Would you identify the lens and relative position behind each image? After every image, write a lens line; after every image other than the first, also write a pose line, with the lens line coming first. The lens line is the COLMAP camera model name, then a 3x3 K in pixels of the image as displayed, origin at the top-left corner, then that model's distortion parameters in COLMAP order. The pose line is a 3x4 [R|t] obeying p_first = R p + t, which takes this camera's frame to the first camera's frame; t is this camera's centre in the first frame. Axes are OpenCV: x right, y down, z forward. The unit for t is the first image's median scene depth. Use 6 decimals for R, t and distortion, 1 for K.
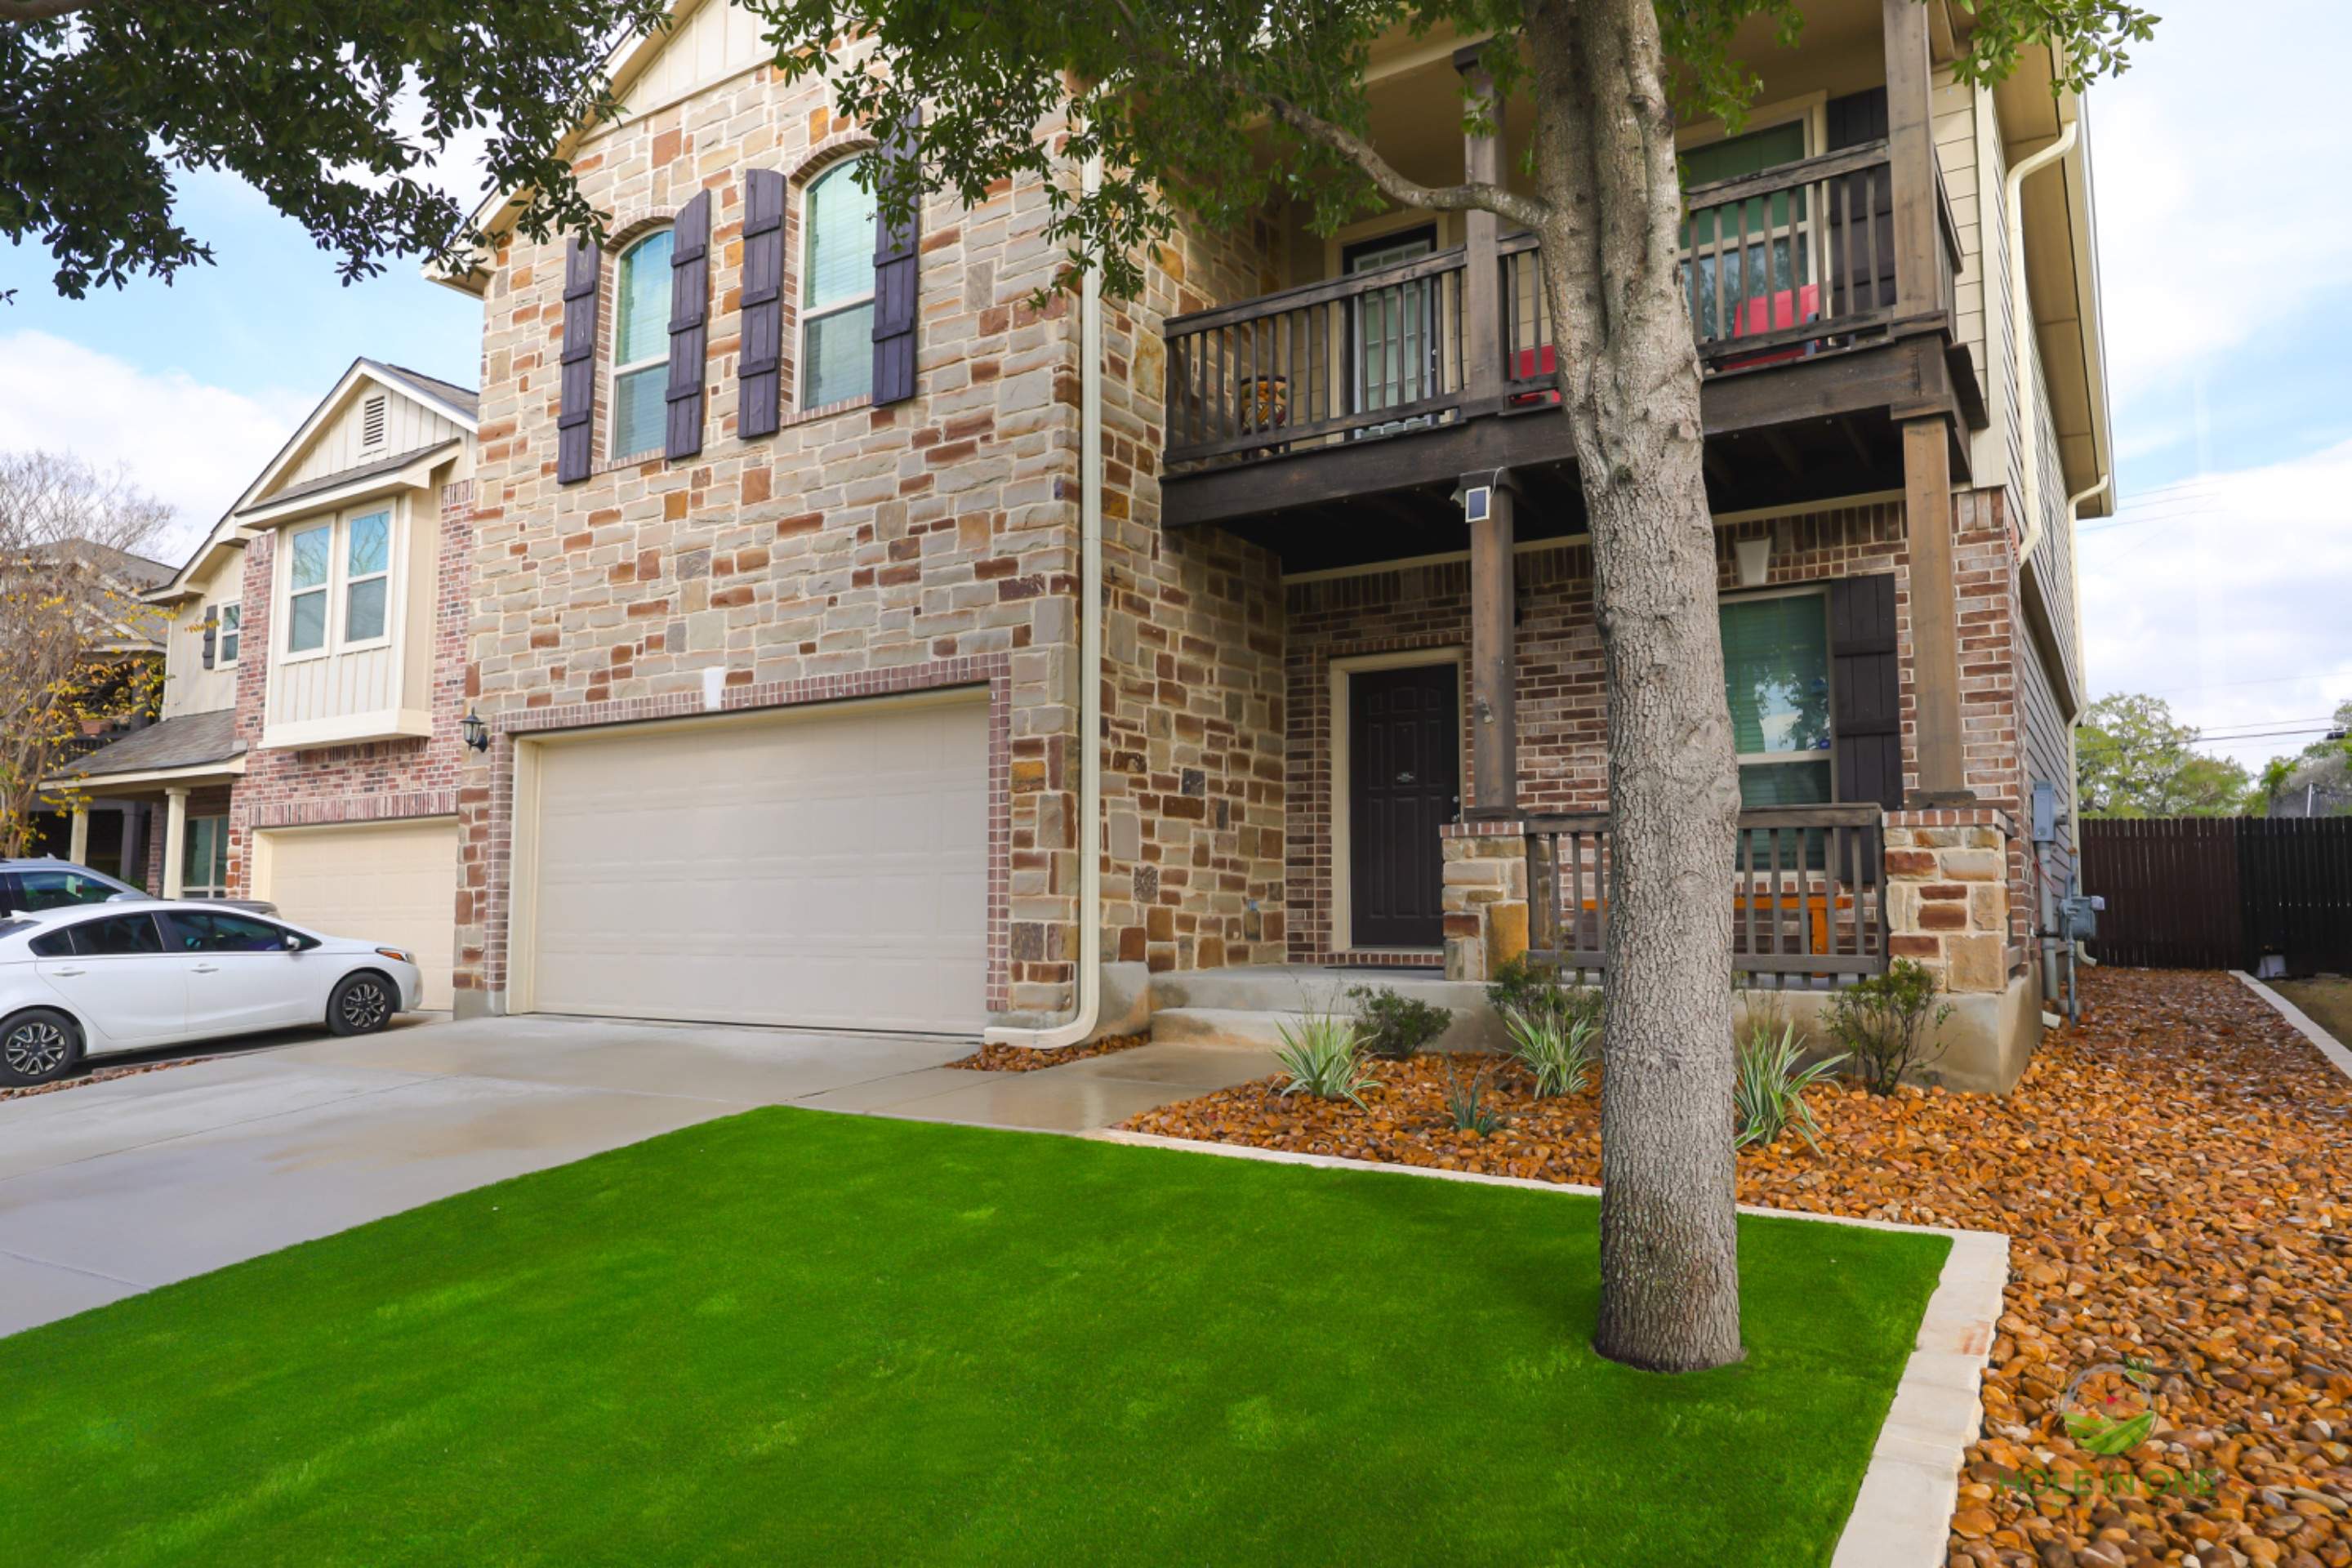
lens RADIAL K [[1512.8, 0, 1174.5], [0, 1512.8, 779.5], [0, 0, 1]] dist [0.003796, 0.000809]
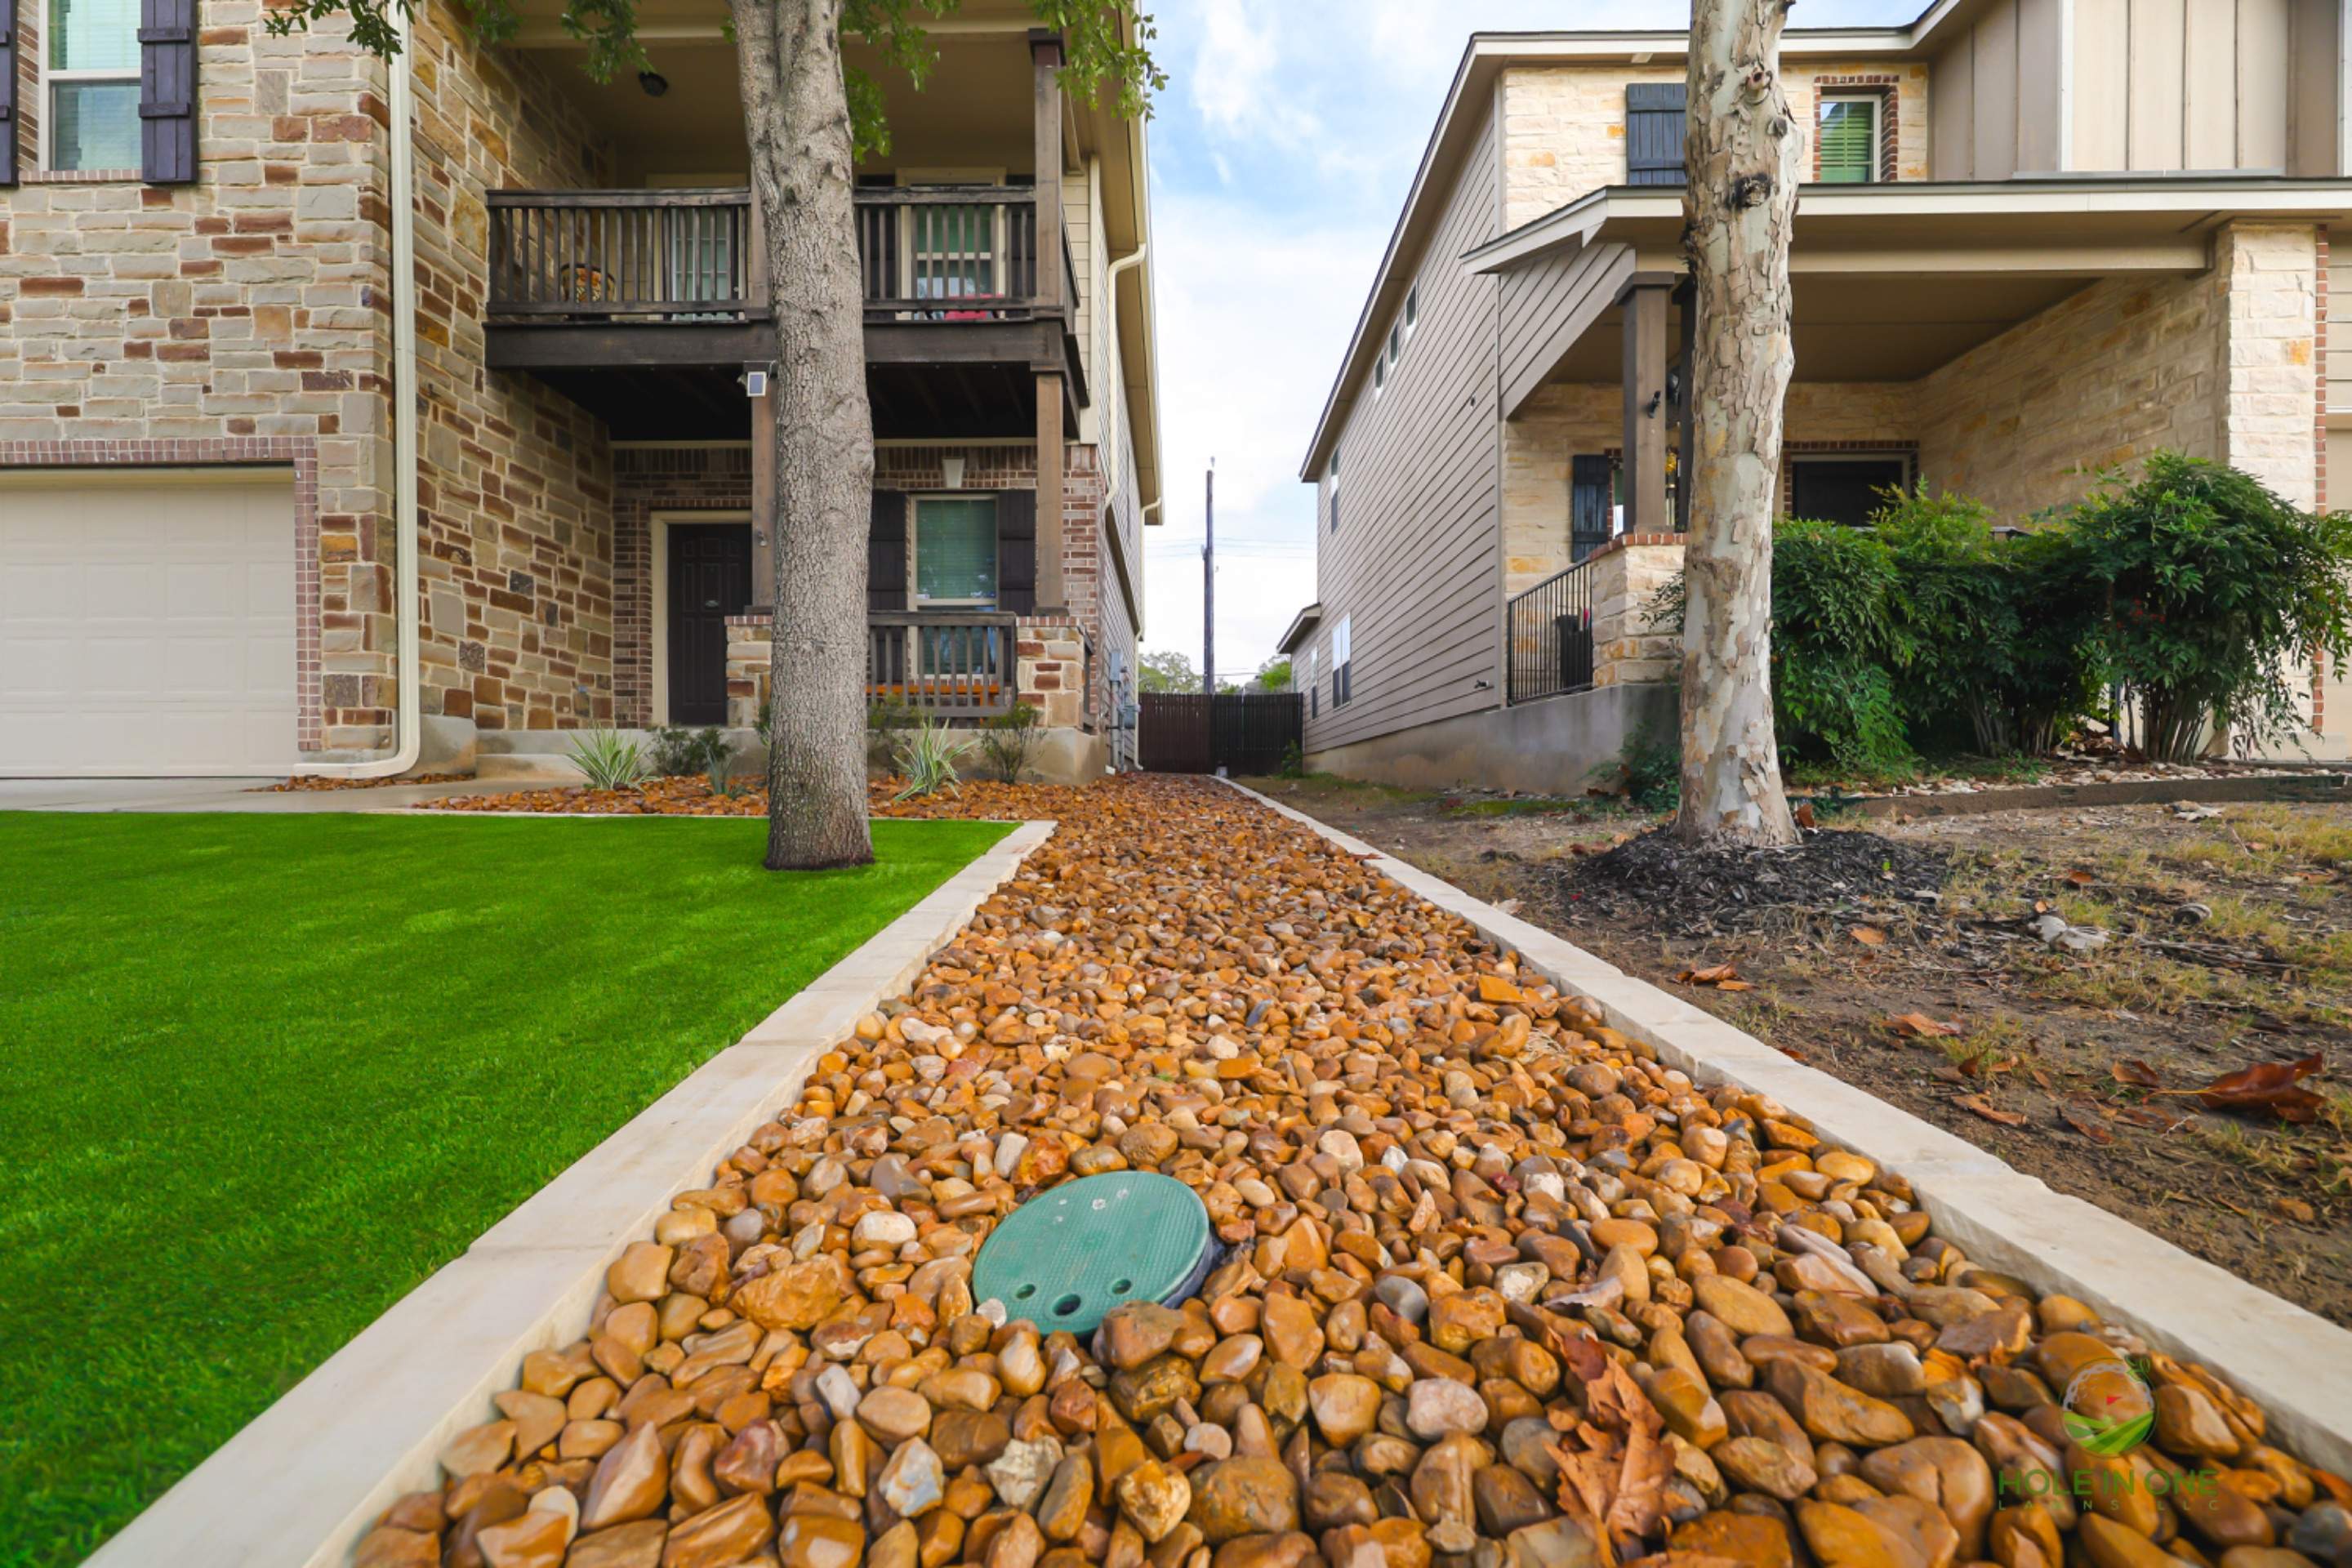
lens RADIAL K [[945.3, 0, 1169.1], [0, 945.3, 792.1], [0, 0, 1]] dist [-0.000005, -0.000372]
pose [[0.847125, -0.008526, 0.531326, 0.051260], [-0.046233, 0.994897, 0.089677, 0.082258], [-0.529379, -0.100533, 0.842408, 0.034426]]
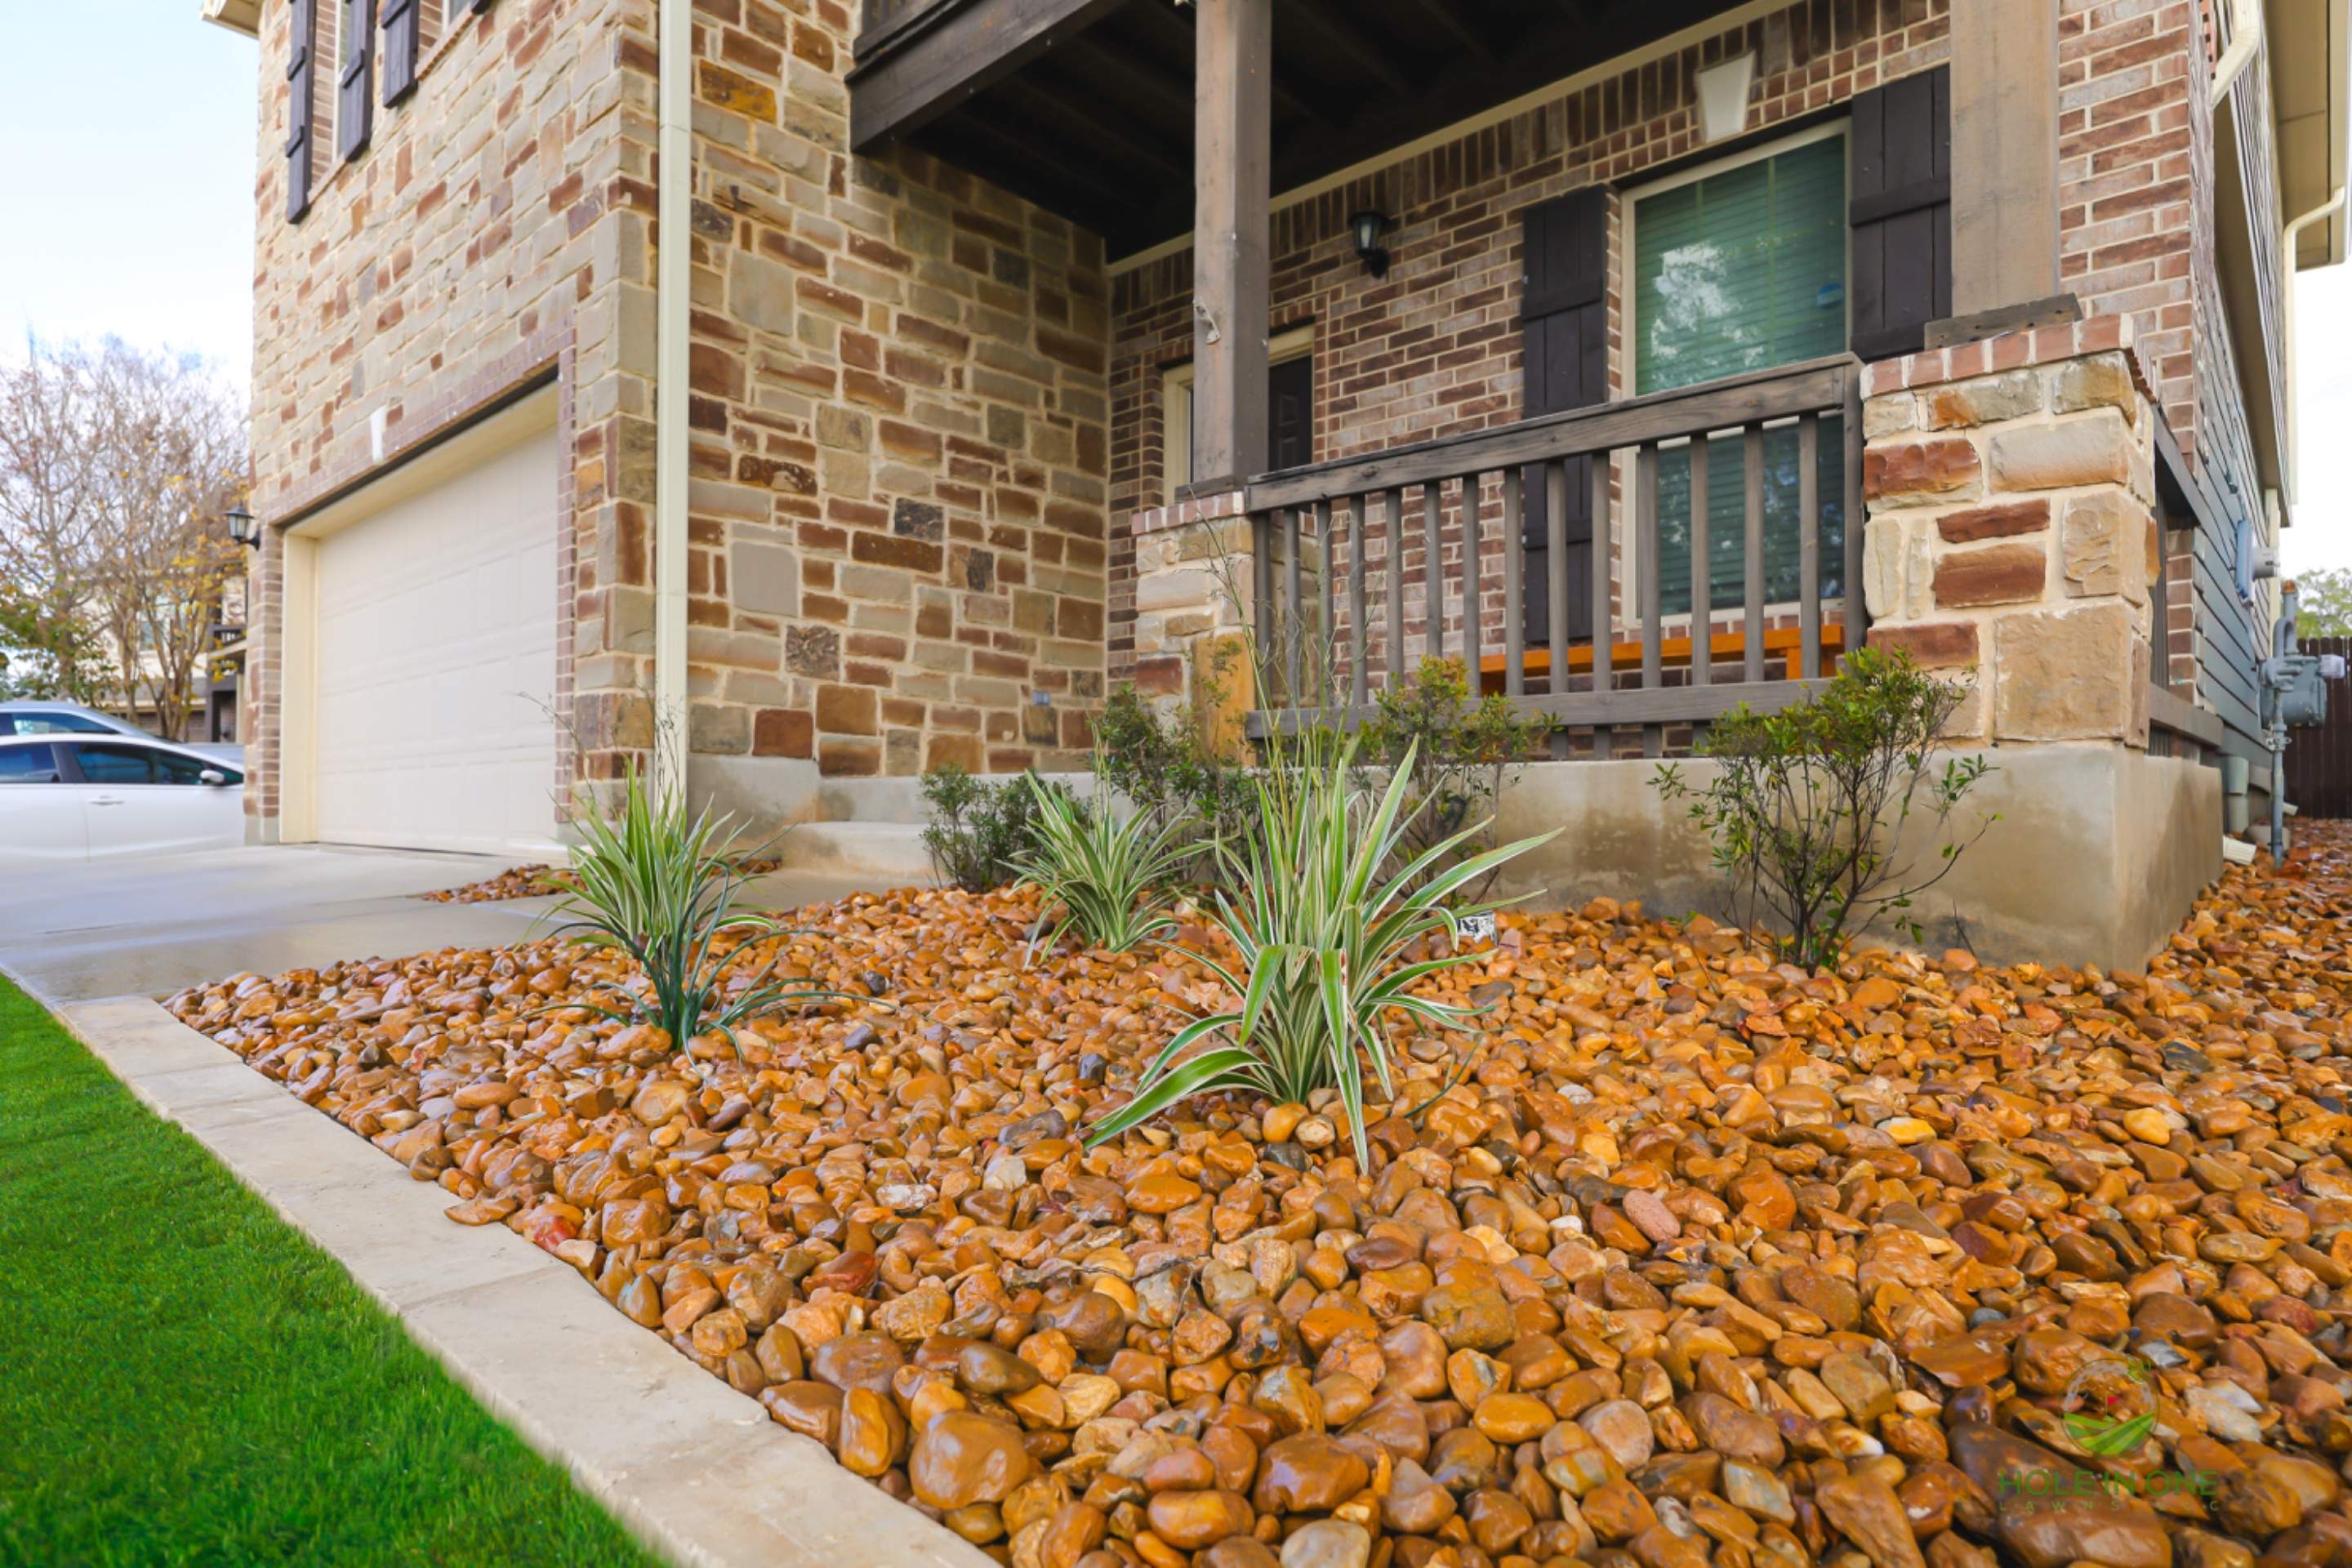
lens RADIAL K [[1267.9, 0, 1176.0], [0, 1267.9, 784.0], [0, 0, 1]] dist [-0.001038, 0.002239]
pose [[0.985621, -0.001624, -0.168964, 0.244877], [0.014035, 0.997285, 0.072286, 0.088986], [0.168388, -0.073618, 0.982968, 0.430605]]
